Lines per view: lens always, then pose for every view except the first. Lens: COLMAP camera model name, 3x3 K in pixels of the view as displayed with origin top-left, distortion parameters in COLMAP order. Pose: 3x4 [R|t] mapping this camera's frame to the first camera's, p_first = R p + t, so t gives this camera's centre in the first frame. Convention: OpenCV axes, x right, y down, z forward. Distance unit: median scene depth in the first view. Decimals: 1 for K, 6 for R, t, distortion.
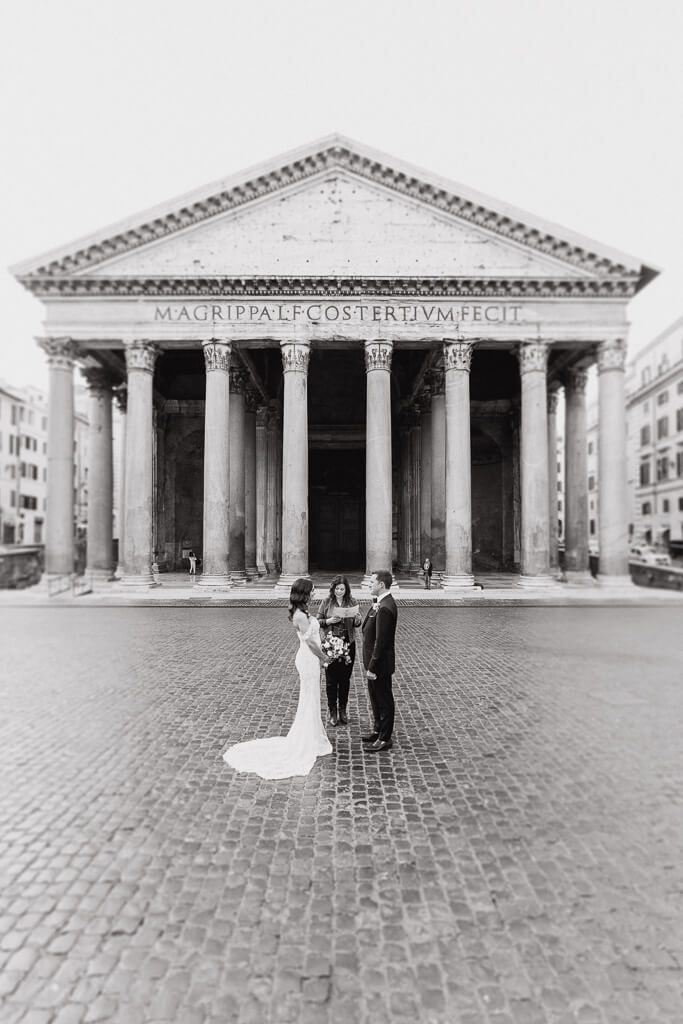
lens RADIAL K [[474.8, 0, 339.8], [0, 474.8, 525.5], [0, 0, 1]] dist [-0.004335, 0.000075]
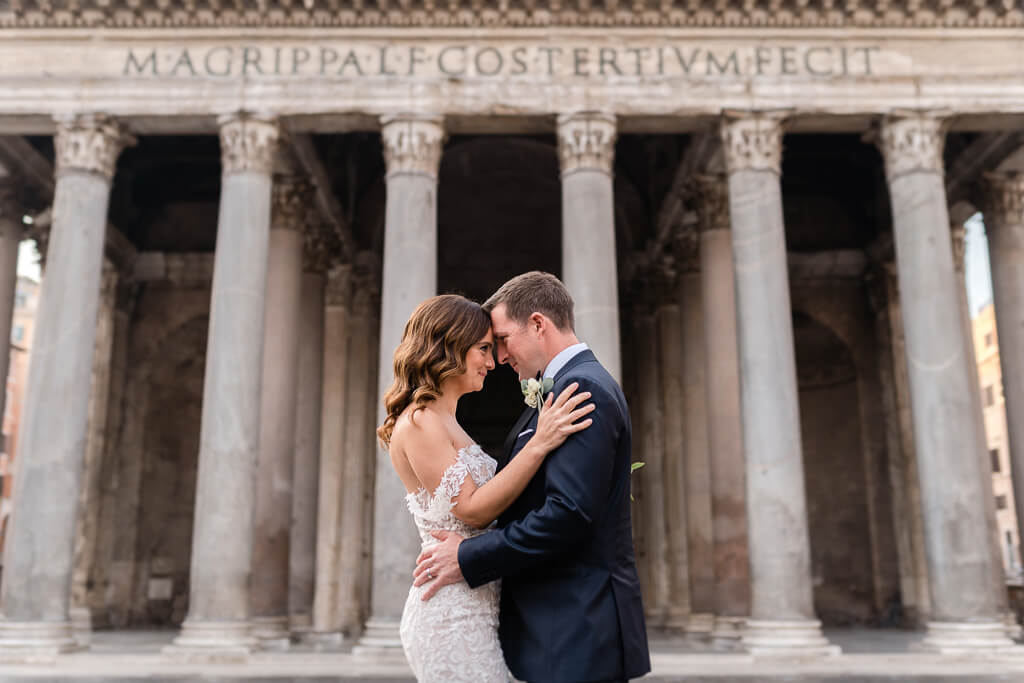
lens RADIAL K [[1001.8, 0, 500.8], [0, 1001.8, 325.8], [0, 0, 1]] dist [-0.003653, 0.004909]
pose [[0.999994, -0.002471, -0.002597, -0.002351], [0.001837, 0.975291, -0.220917, 0.043070], [0.003079, 0.220911, 0.975289, 0.059388]]
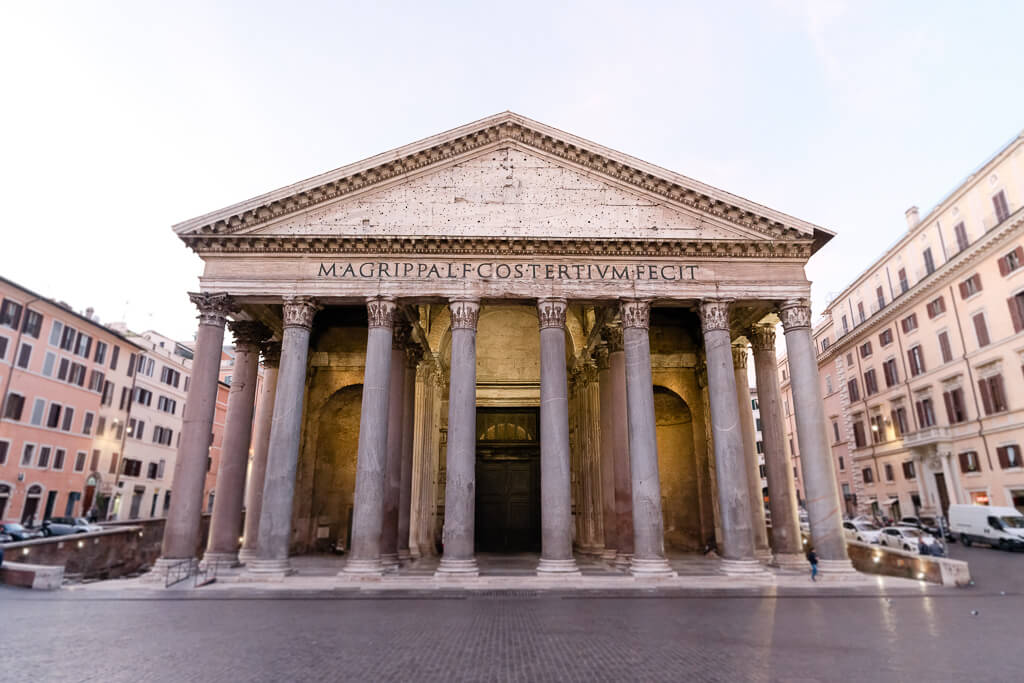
lens RADIAL K [[575.9, 0, 512.0], [0, 575.9, 341.5], [0, 0, 1]] dist [0.000796, 0.000275]
pose [[0.999819, 0.004967, 0.018351, -0.019622], [-0.000113, 0.966799, -0.255536, -0.009033], [-0.019011, 0.255488, 0.966625, -0.097421]]
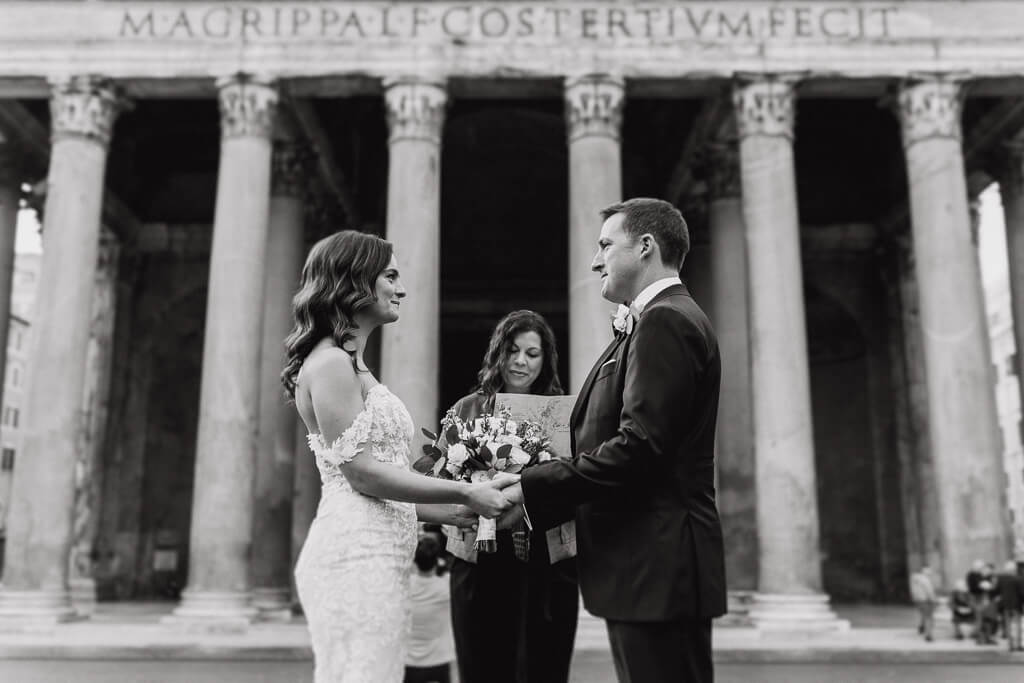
lens RADIAL K [[988.3, 0, 499.9], [0, 988.3, 339.3], [0, 0, 1]] dist [-0.007713, 0.010199]
pose [[0.999934, 0.001366, -0.011441, 0.000880], [-0.003501, 0.982023, -0.188727, 0.047131], [0.010977, 0.188755, 0.981963, 0.094193]]
